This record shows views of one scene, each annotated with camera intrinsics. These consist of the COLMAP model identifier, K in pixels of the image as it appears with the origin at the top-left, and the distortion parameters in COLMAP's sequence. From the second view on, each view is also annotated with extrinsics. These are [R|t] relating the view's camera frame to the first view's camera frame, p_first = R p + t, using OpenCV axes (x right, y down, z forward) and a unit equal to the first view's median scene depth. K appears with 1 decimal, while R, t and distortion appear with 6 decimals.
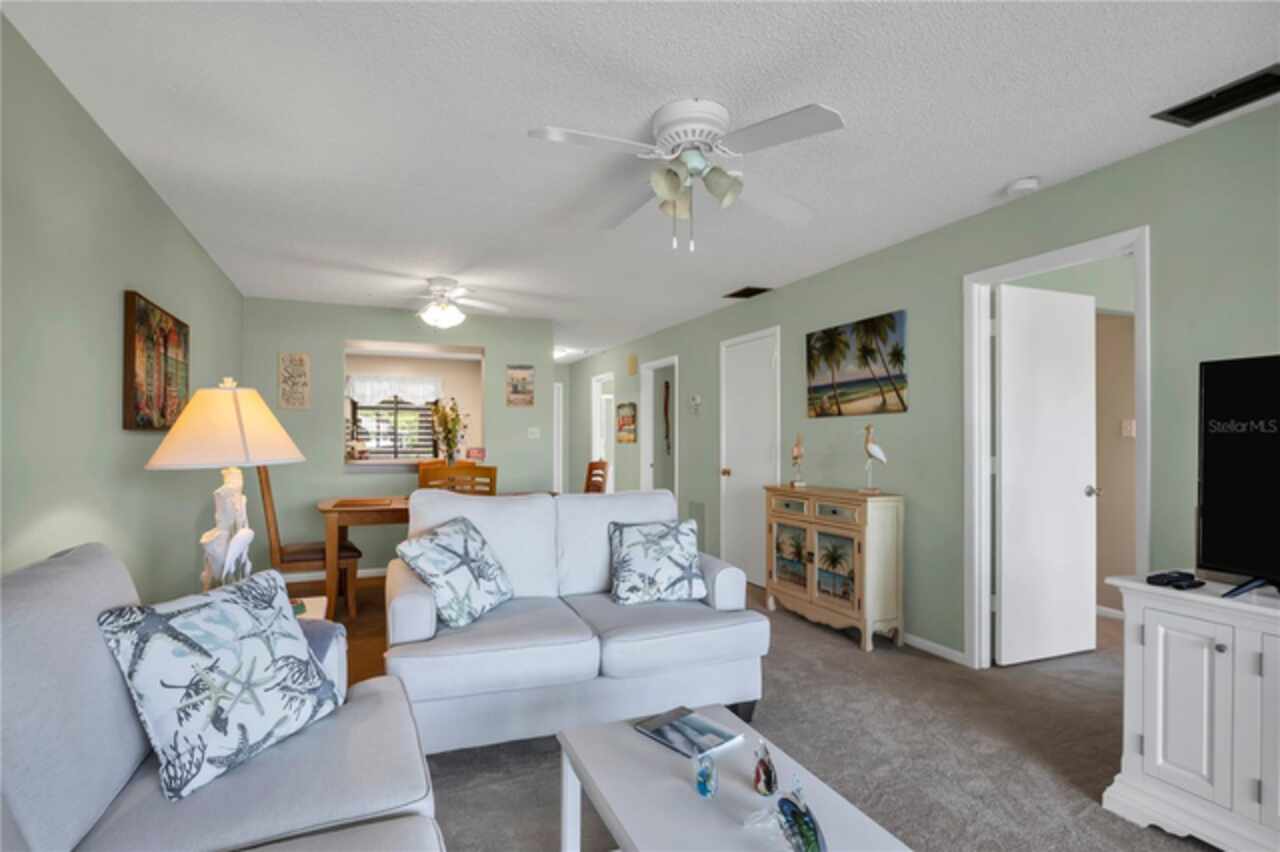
lens RADIAL K [[640.3, 0, 640.0], [0, 640.3, 426.0], [0, 0, 1]] dist [-0.008097, -0.000663]
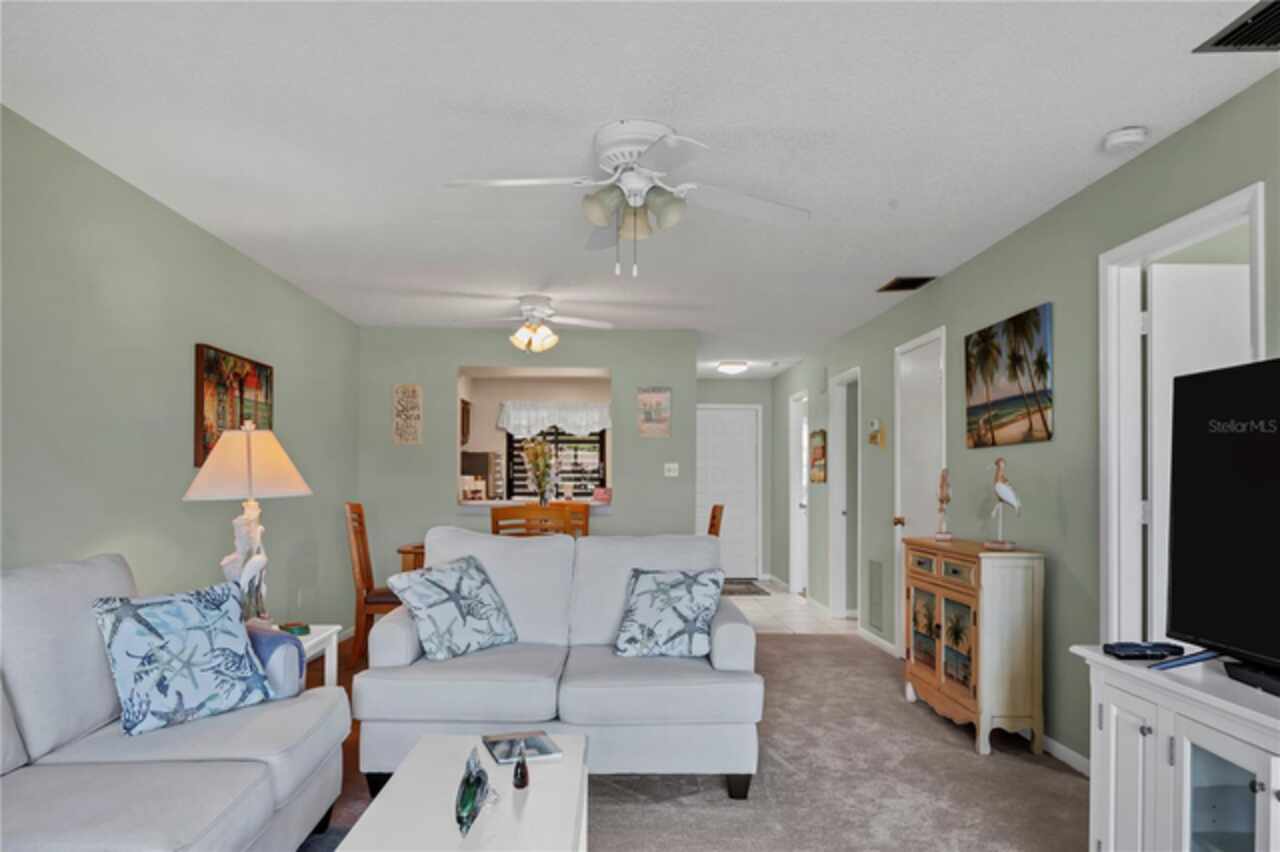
lens RADIAL K [[901.0, 0, 638.8], [0, 901.0, 453.8], [0, 0, 1]] dist [-0.003898, 0.002214]
pose [[0.935482, -0.008466, -0.353274, 0.421679], [0.005676, 0.999944, -0.008932, 0.000674], [0.353329, 0.006350, 0.935477, -0.183708]]
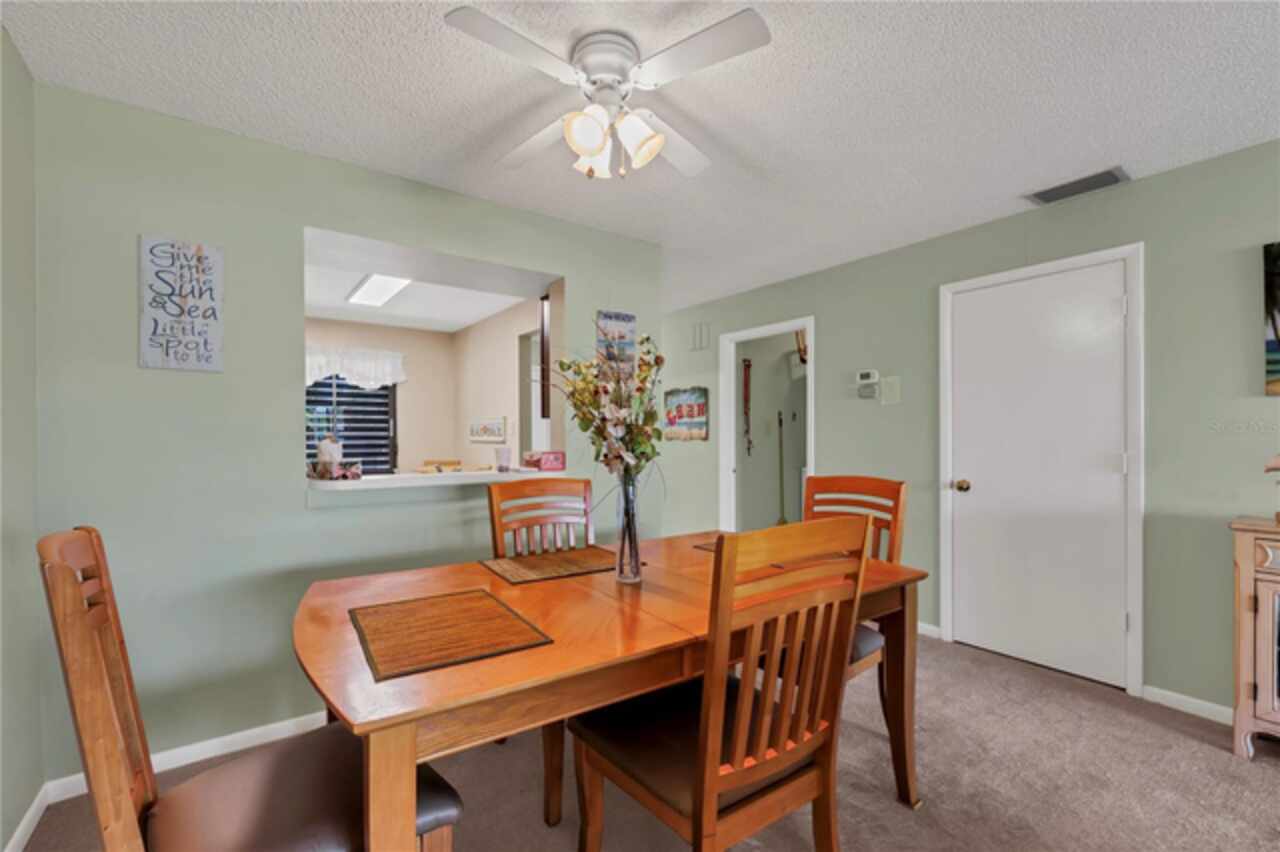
lens RADIAL K [[545.3, 0, 639.4], [0, 545.3, 433.3], [0, 0, 1]] dist [0.000598, 0.000033]
pose [[0.976048, -0.001066, 0.217553, -0.578283], [-0.002699, 0.999852, 0.017011, 0.018895], [-0.217539, -0.017191, 0.975900, 1.030555]]
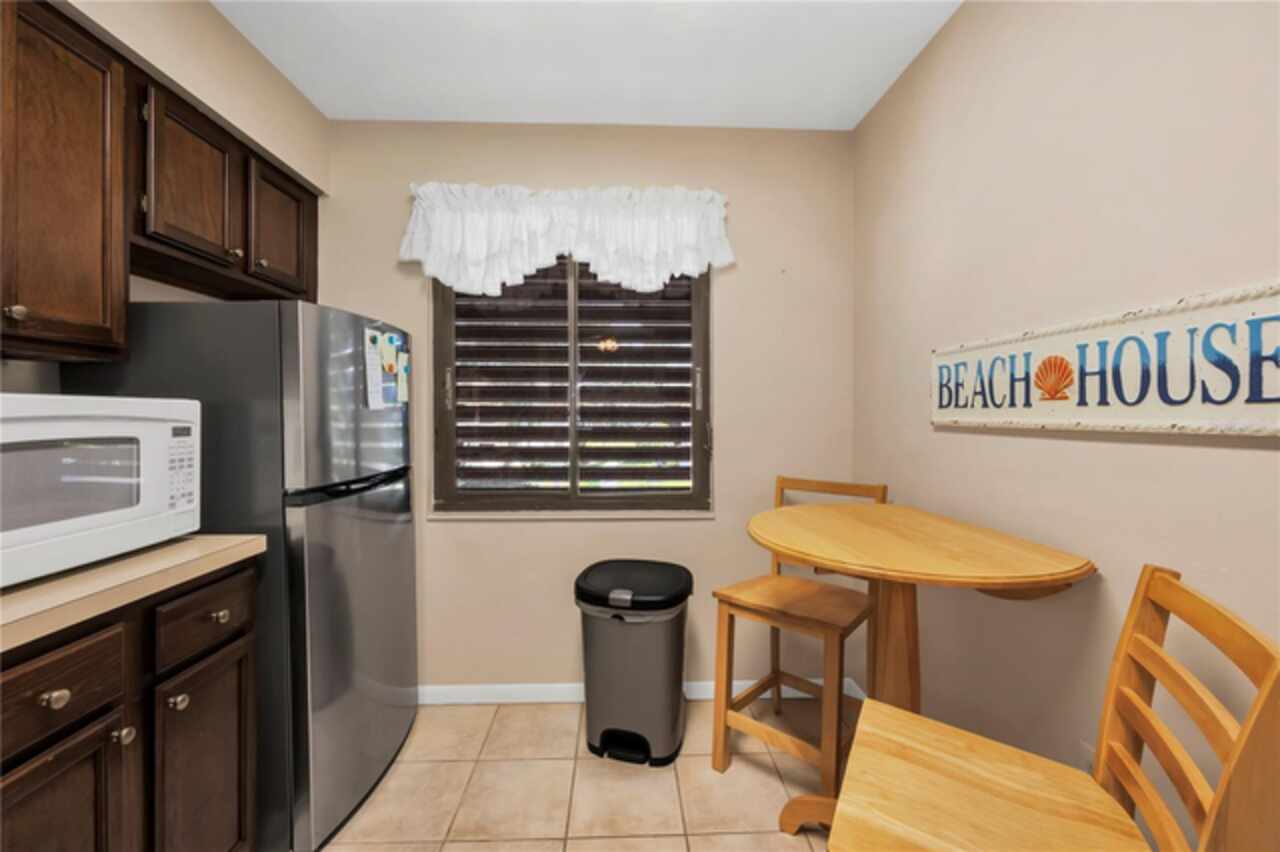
lens RADIAL K [[522.4, 0, 631.7], [0, 522.4, 416.0], [0, 0, 1]] dist [-0.000229, 0.000003]
pose [[0.939948, -0.001395, -0.341316, -0.875169], [0.008388, 0.999784, 0.019014, 0.058823], [0.341216, -0.020735, 0.939756, 2.497798]]
